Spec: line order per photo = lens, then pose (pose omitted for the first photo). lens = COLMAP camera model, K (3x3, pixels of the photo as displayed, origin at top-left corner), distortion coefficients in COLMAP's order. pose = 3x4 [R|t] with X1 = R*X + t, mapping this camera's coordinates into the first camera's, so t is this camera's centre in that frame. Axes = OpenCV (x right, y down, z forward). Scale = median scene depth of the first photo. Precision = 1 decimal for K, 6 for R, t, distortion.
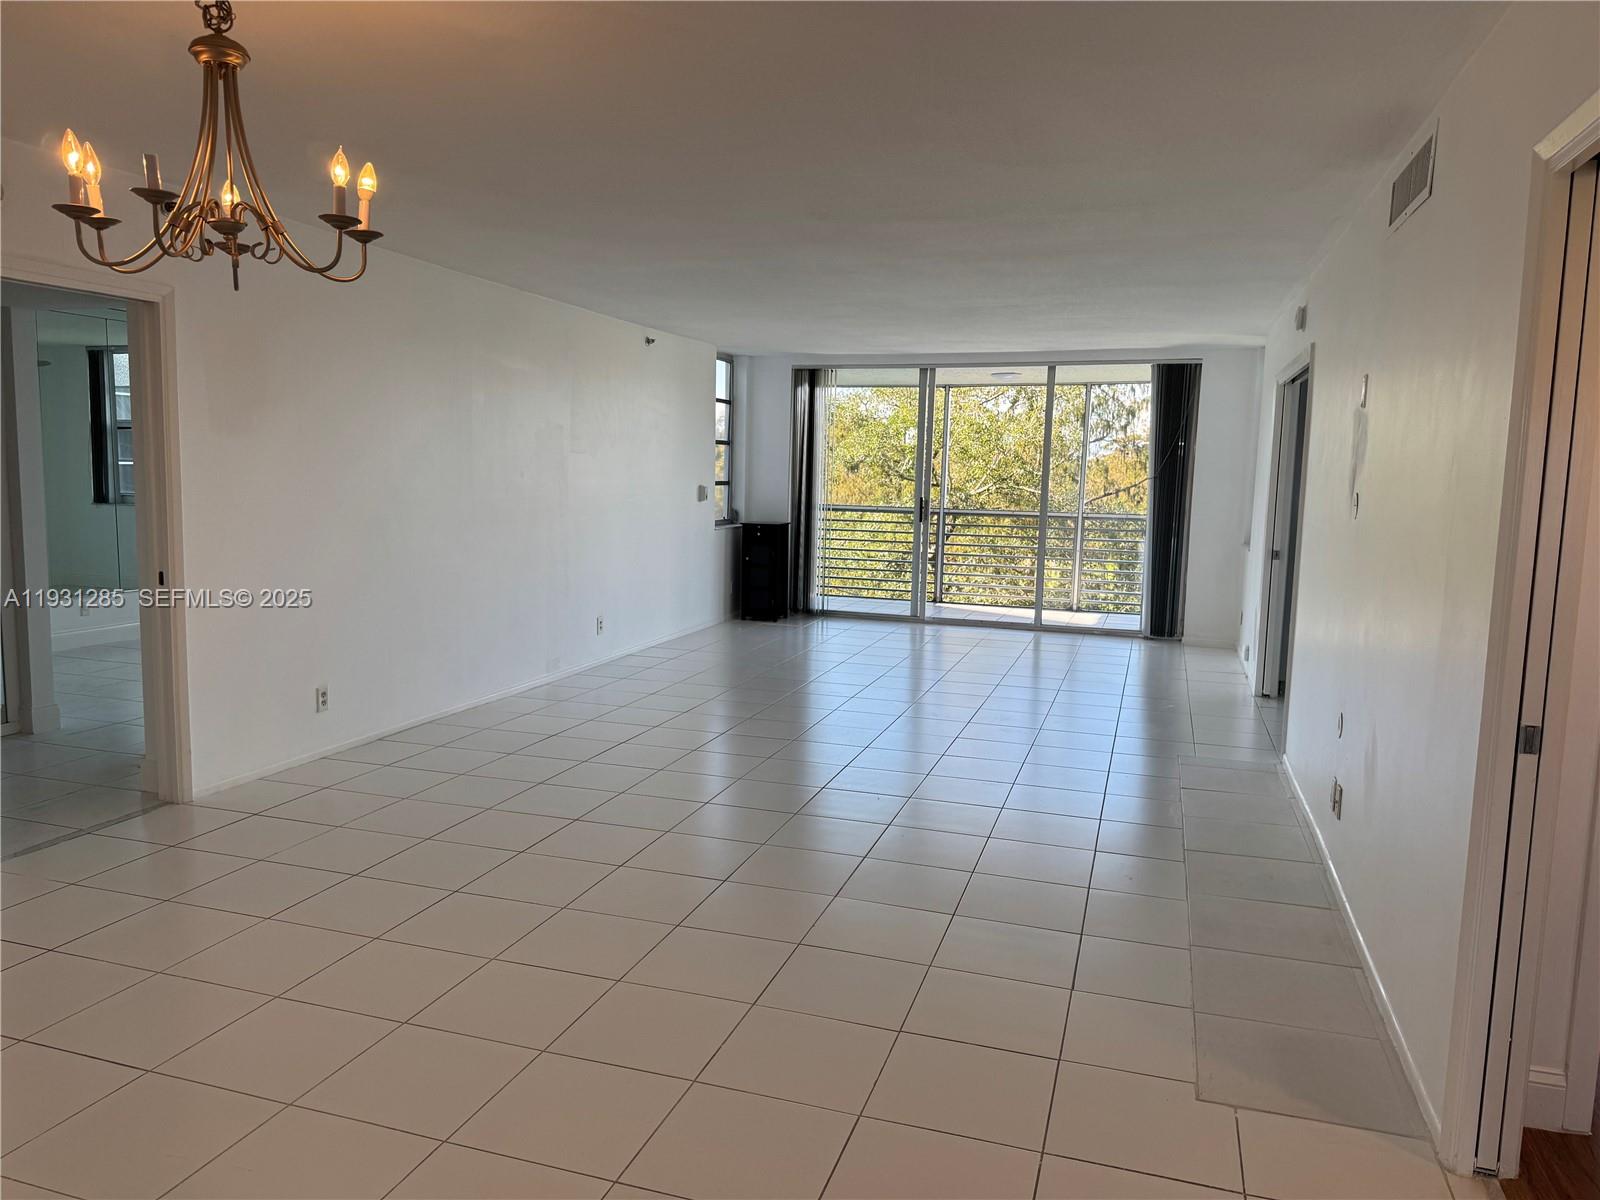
lens RADIAL K [[1109.5, 0, 795.1], [0, 1109.5, 605.9], [0, 0, 1]] dist [0.089945, -0.139286]
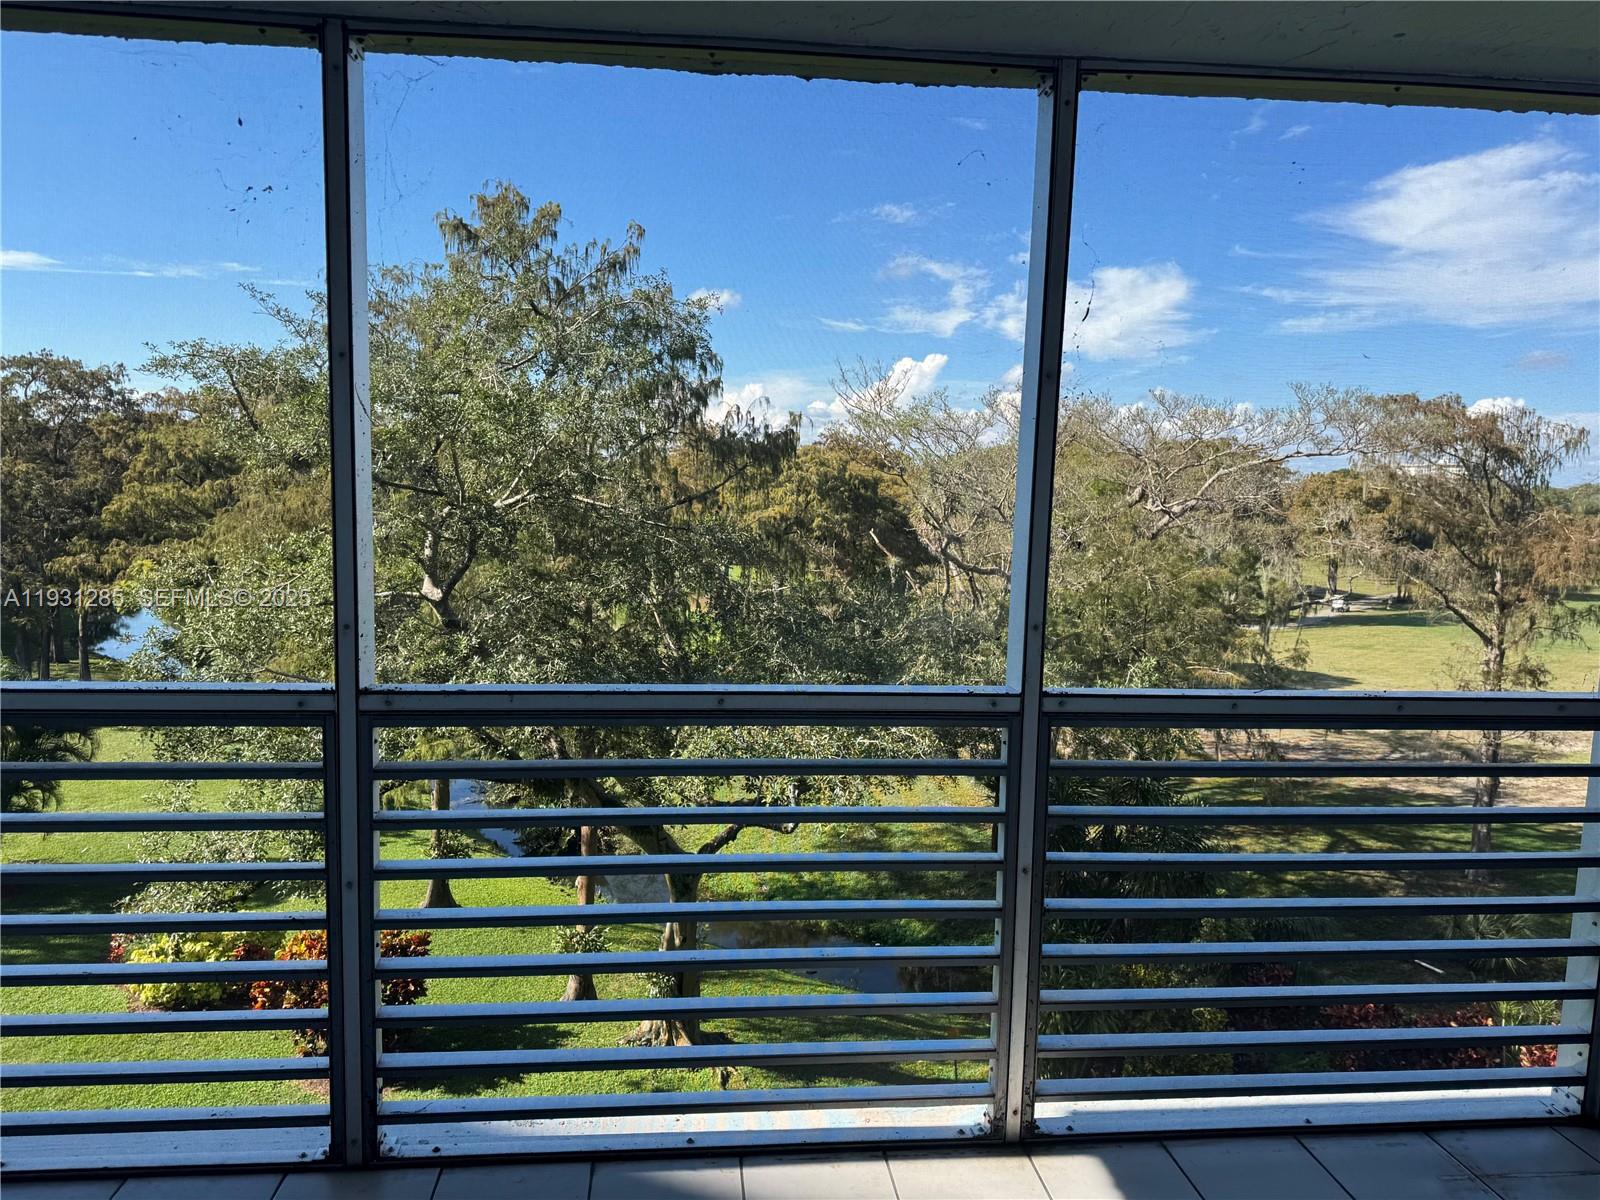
lens RADIAL K [[1117.0, 0, 788.8], [0, 1117.0, 601.3], [0, 0, 1]] dist [0.088037, -0.121392]
pose [[0.916467, -0.043253, 0.397765, 0.047753], [0.043205, 0.999025, 0.009086, -0.040934], [-0.397771, 0.008858, 0.917442, 0.305960]]
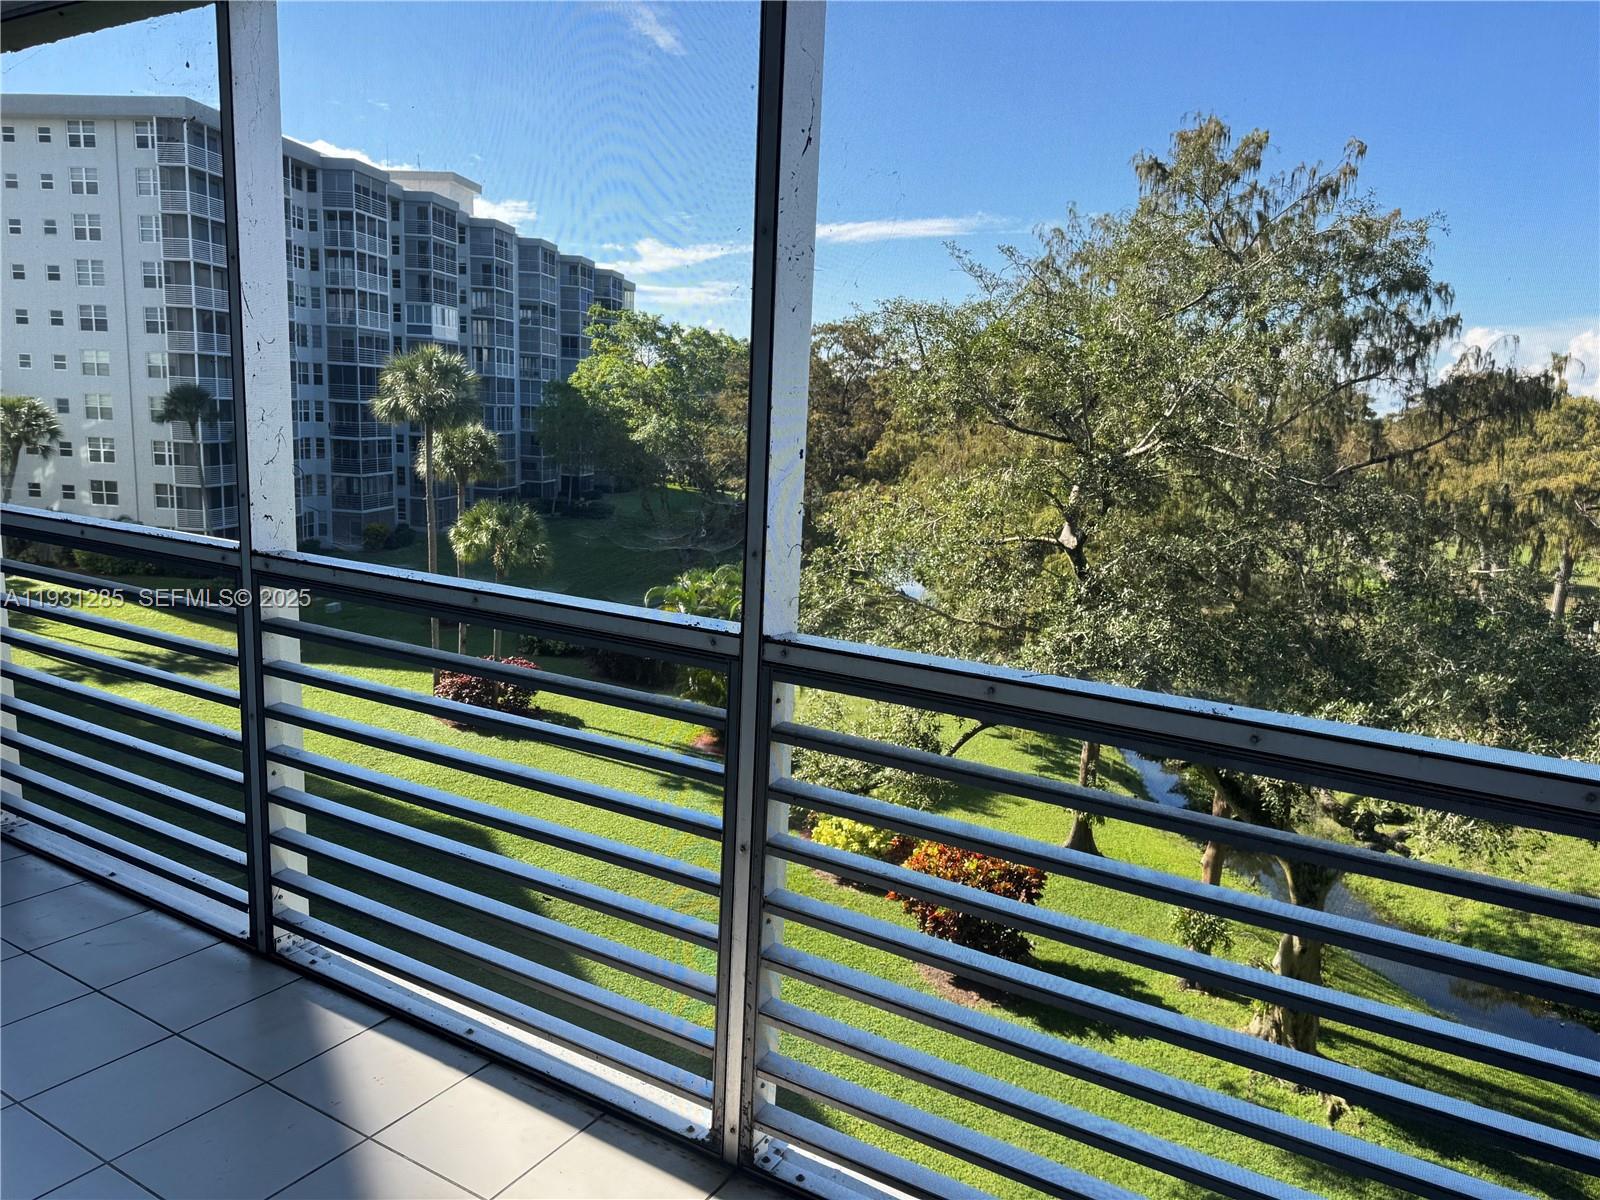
lens RADIAL K [[1109.5, 0, 795.1], [0, 1109.5, 605.9], [0, 0, 1]] dist [0.089945, -0.139286]
pose [[0.973462, 0.060613, -0.220674, 0.111893], [-0.049774, 0.997280, 0.054353, -0.038206], [0.223369, -0.041926, 0.973832, 0.310678]]
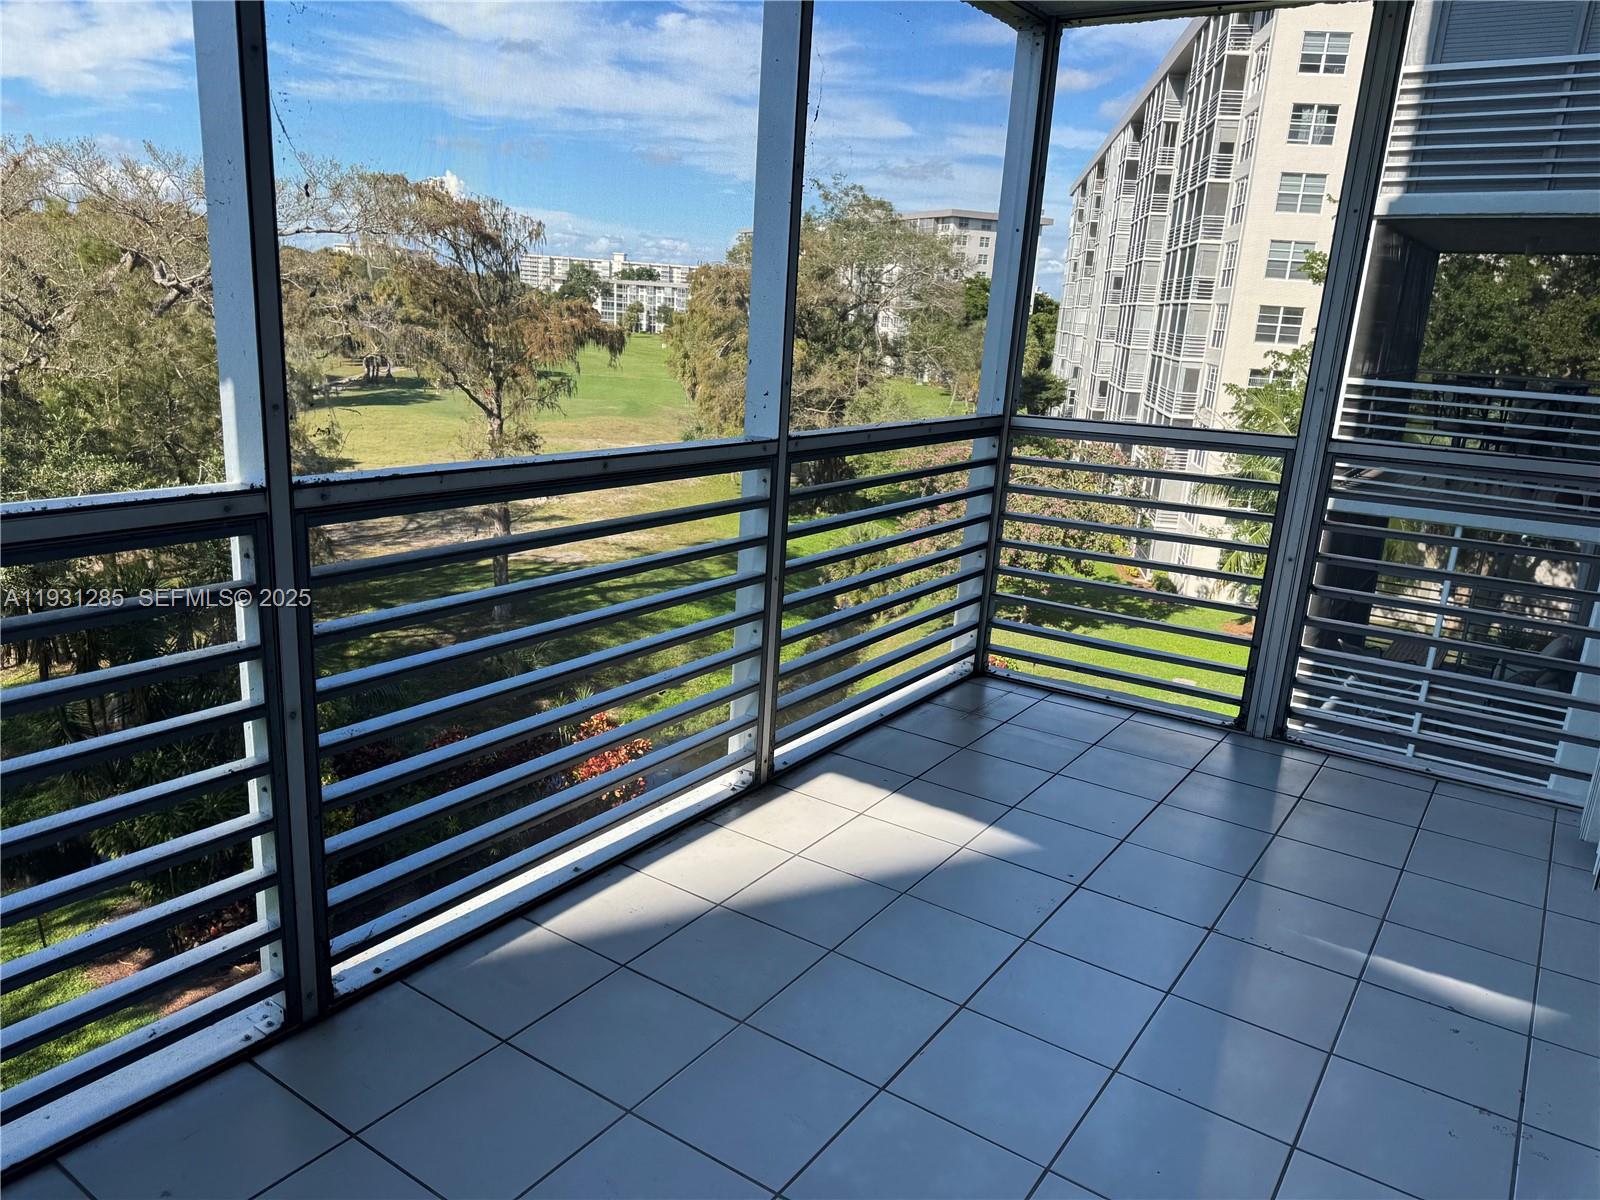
lens RADIAL K [[1123.9, 0, 800.0], [0, 1123.9, 600.0], [0, 0, 1]] dist [0.135955, -0.232830]
pose [[0.290623, -0.246995, 0.924409, -0.000823], [0.060989, 0.968926, 0.239716, -0.042855], [-0.954892, -0.013288, 0.296656, 0.340841]]
